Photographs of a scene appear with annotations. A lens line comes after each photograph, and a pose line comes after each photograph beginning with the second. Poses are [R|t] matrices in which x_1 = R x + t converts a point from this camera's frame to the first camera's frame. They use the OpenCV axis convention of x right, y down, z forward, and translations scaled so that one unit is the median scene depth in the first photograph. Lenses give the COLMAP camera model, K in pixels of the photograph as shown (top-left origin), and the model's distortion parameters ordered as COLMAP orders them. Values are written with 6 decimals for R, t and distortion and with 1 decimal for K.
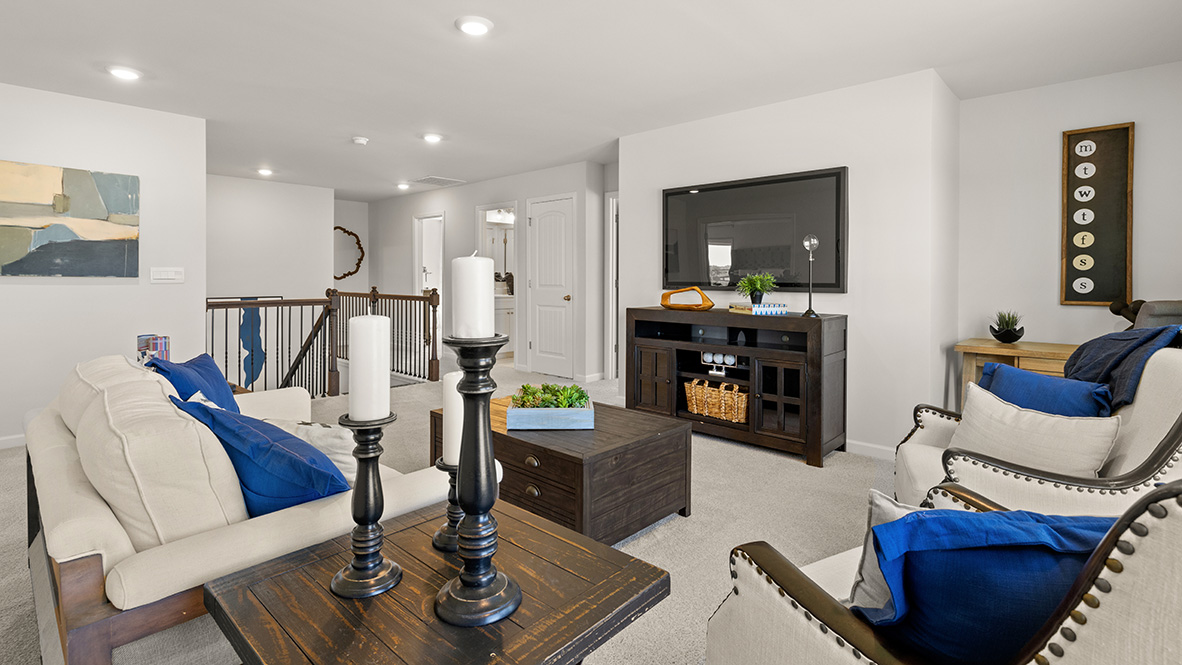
lens RADIAL K [[496.3, 0, 574.4], [0, 496.3, 293.7], [0, 0, 1]] dist [-0.000316, -0.000104]
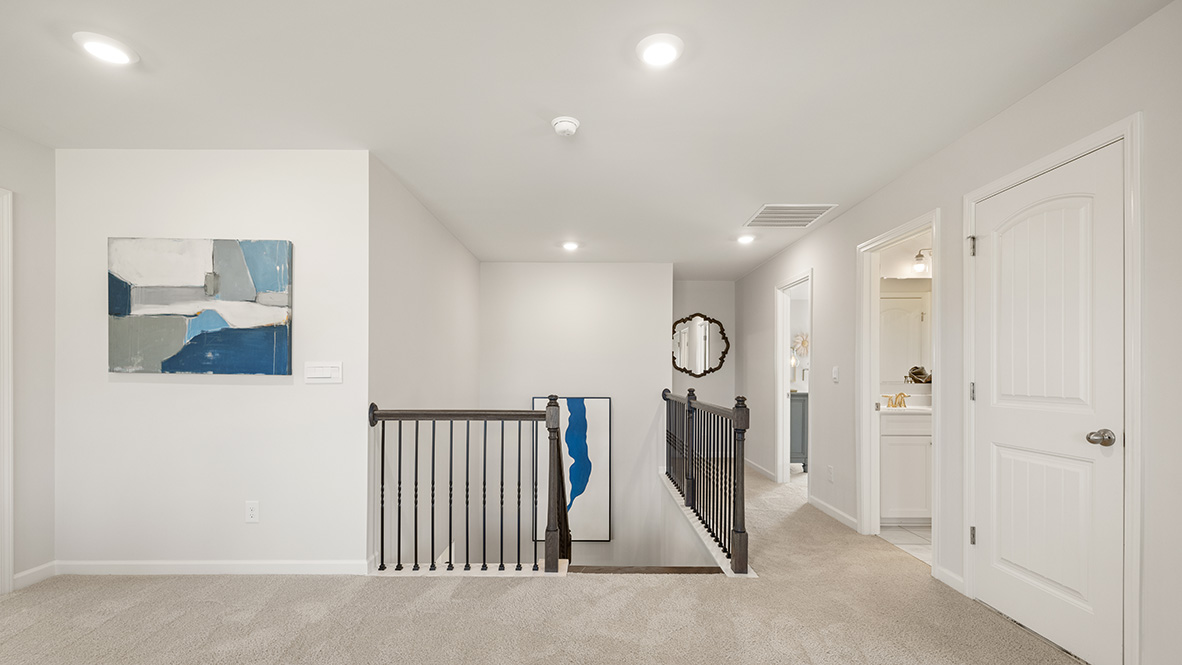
lens RADIAL K [[494.1, 0, 591.5], [0, 494.1, 374.8], [0, 0, 1]] dist [-0.000220, 0.000064]
pose [[0.696134, 0.002002, -0.717909, -0.022764], [-0.025168, 0.999449, -0.021618, -0.029891], [0.717471, 0.033117, 0.695801, 0.833719]]
